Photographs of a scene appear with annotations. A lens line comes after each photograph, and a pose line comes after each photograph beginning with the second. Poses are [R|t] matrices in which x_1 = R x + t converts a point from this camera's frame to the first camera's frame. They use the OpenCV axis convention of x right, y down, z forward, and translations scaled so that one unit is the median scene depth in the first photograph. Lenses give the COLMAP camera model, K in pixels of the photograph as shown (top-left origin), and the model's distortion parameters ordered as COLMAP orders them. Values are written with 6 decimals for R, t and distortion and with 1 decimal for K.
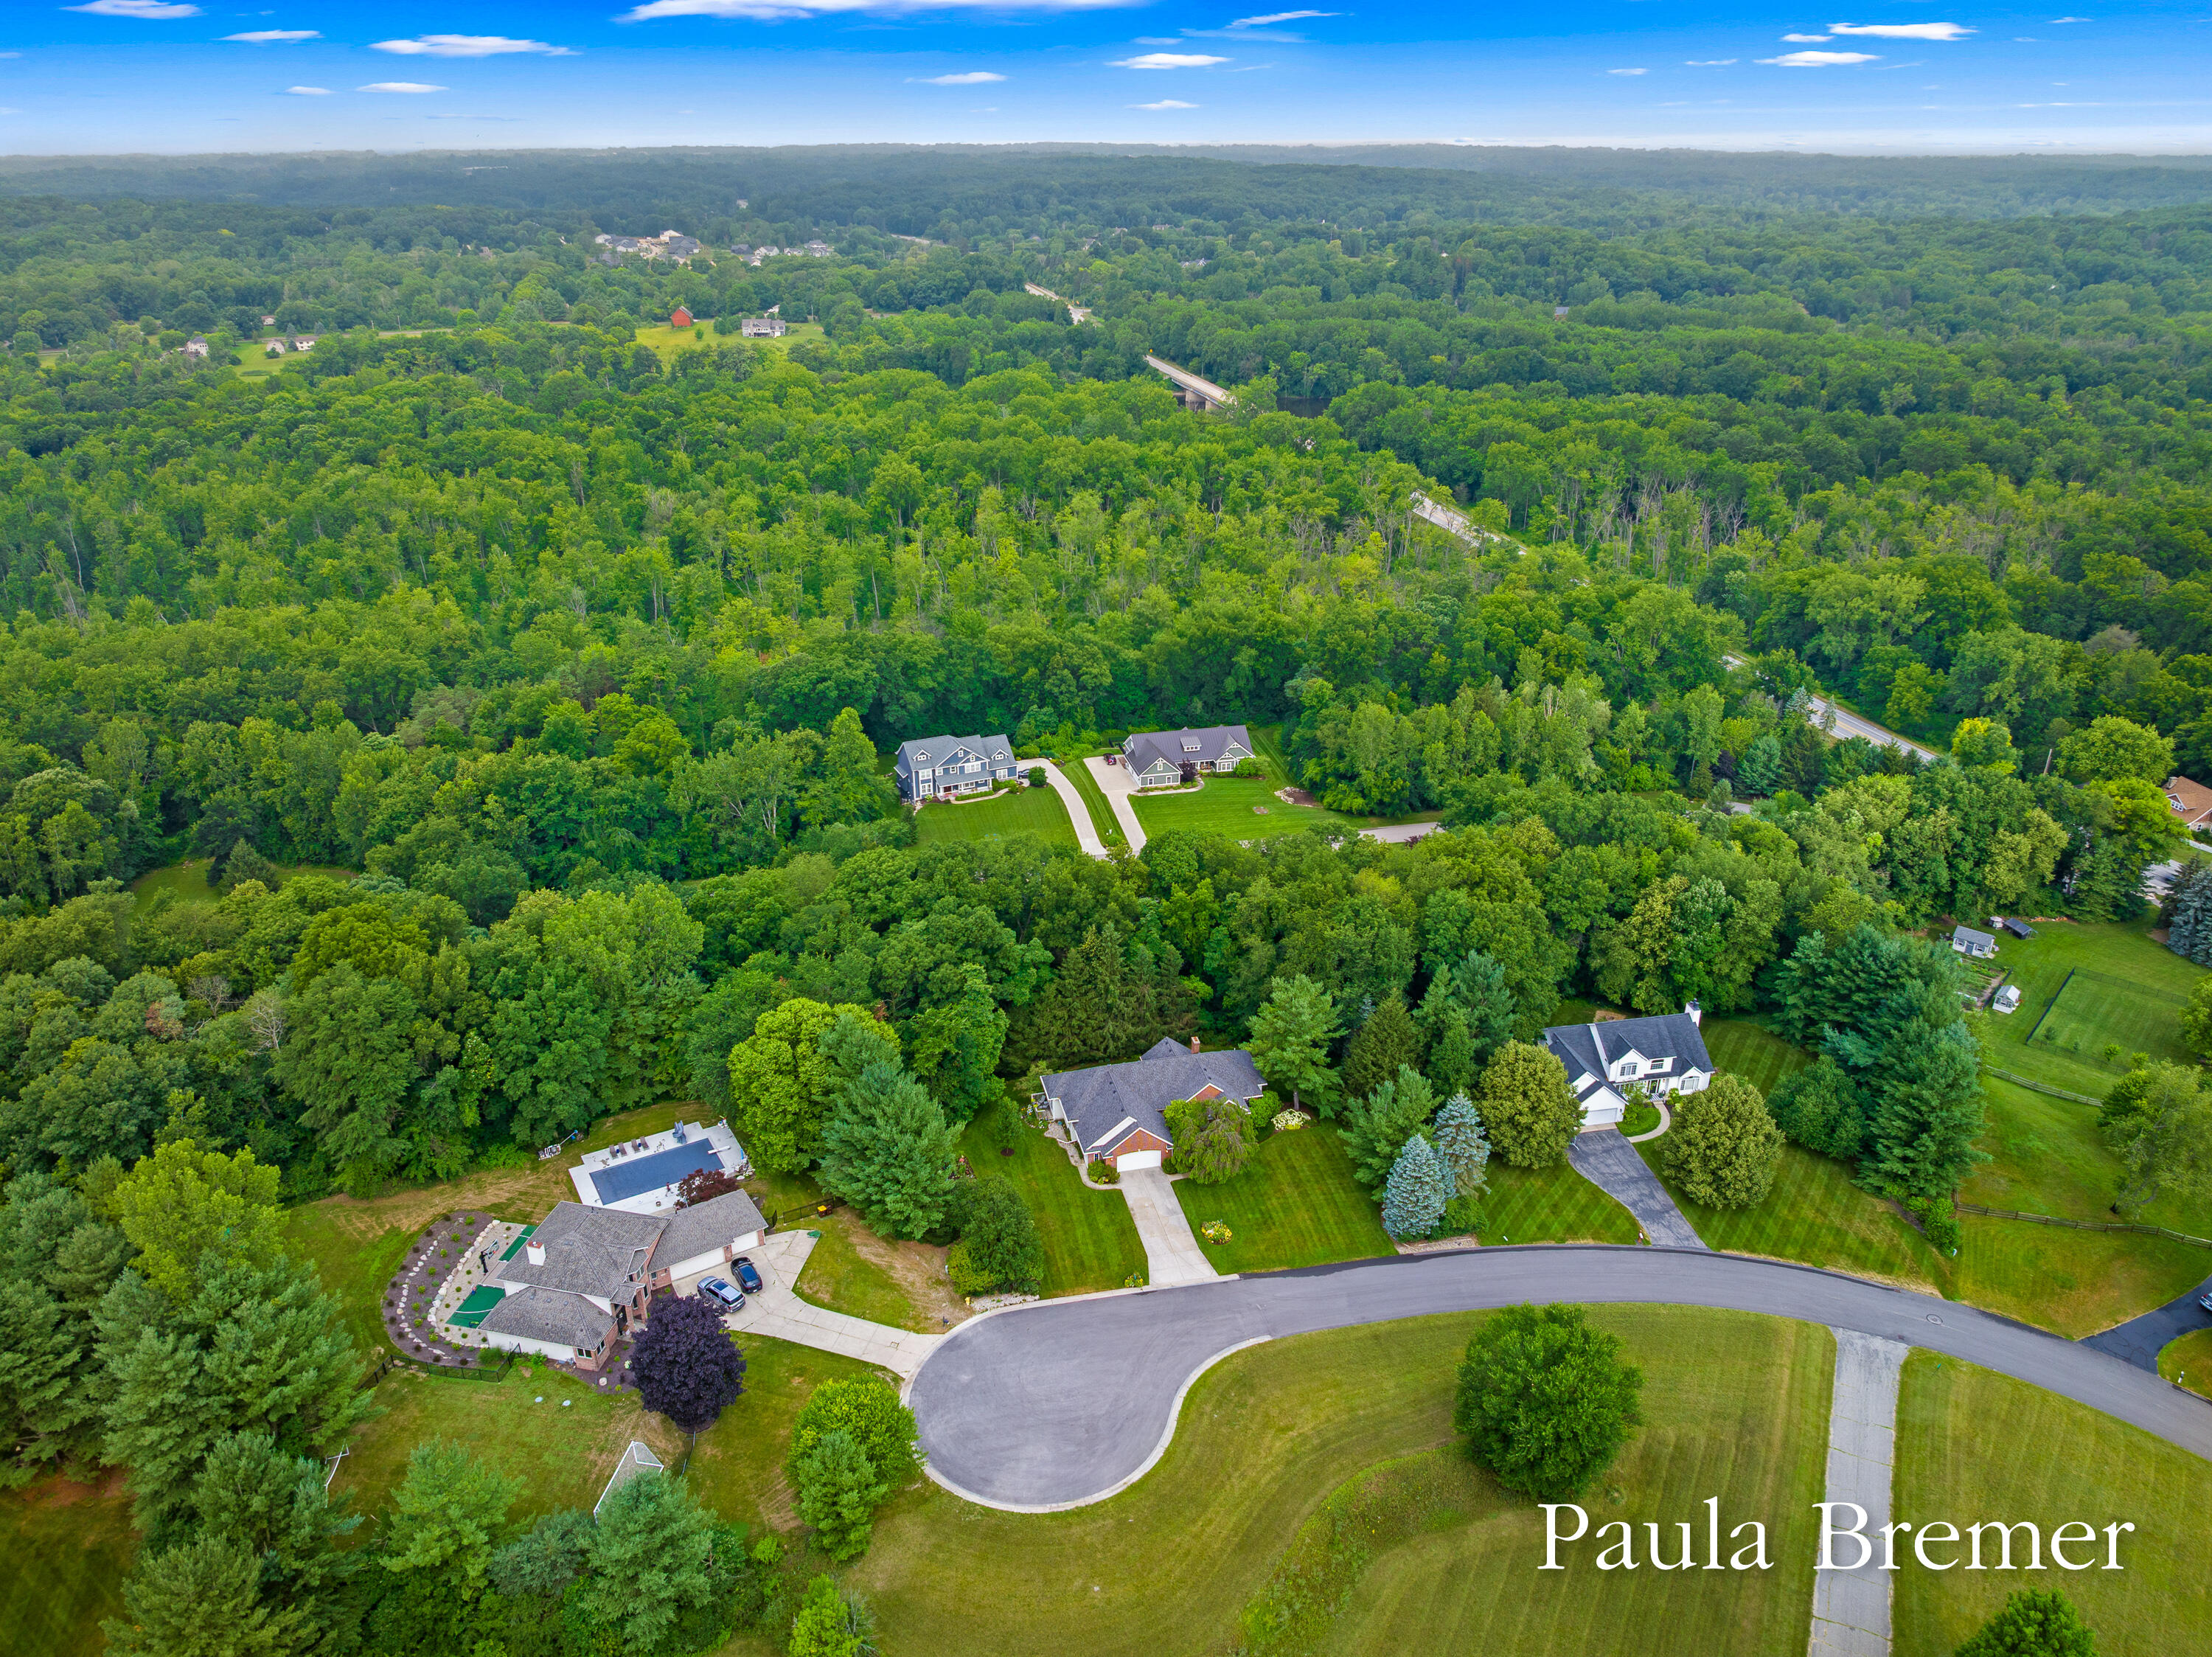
lens RADIAL K [[1529.3, 0, 1106.0], [0, 1529.3, 828.5], [0, 0, 1]] dist [-0.017627, 0.000329]
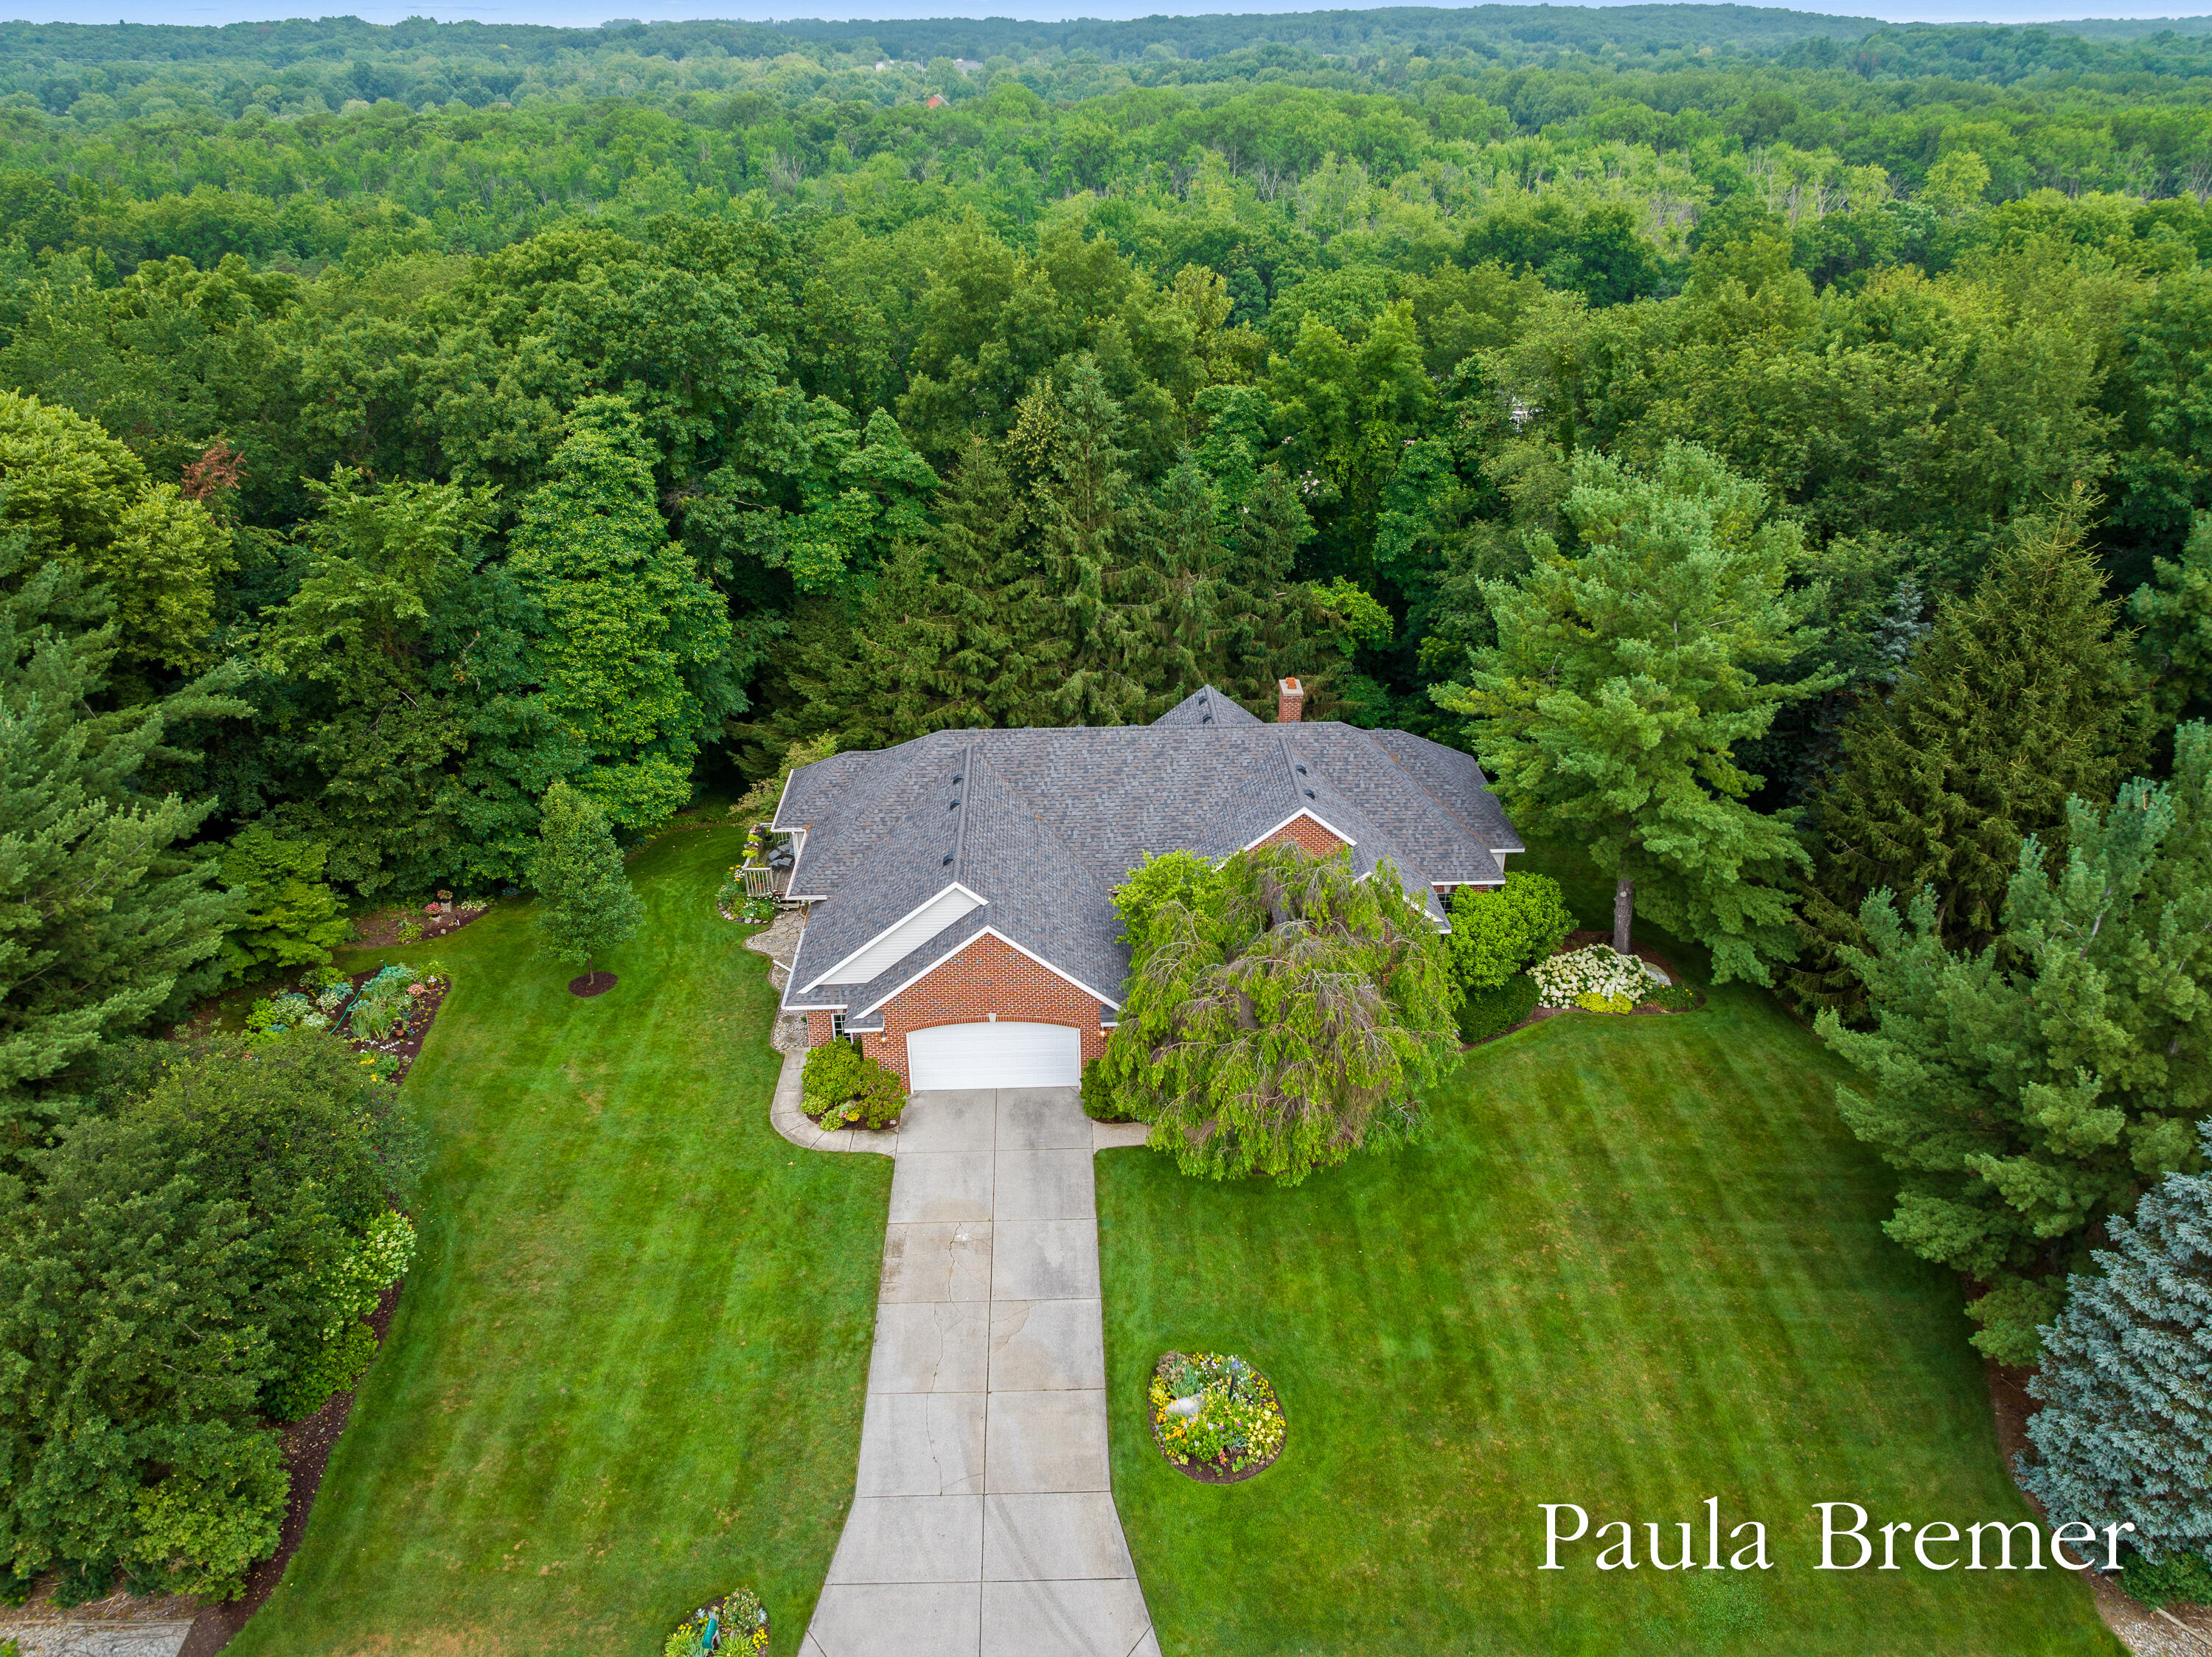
lens RADIAL K [[1529.3, 0, 1106.0], [0, 1529.3, 828.5], [0, 0, 1]] dist [-0.017627, 0.000329]
pose [[0.980074, 0.078845, -0.182313, 0.083474], [-0.069270, 0.995892, 0.058311, 0.157927], [0.186162, -0.044521, 0.981510, 0.731049]]
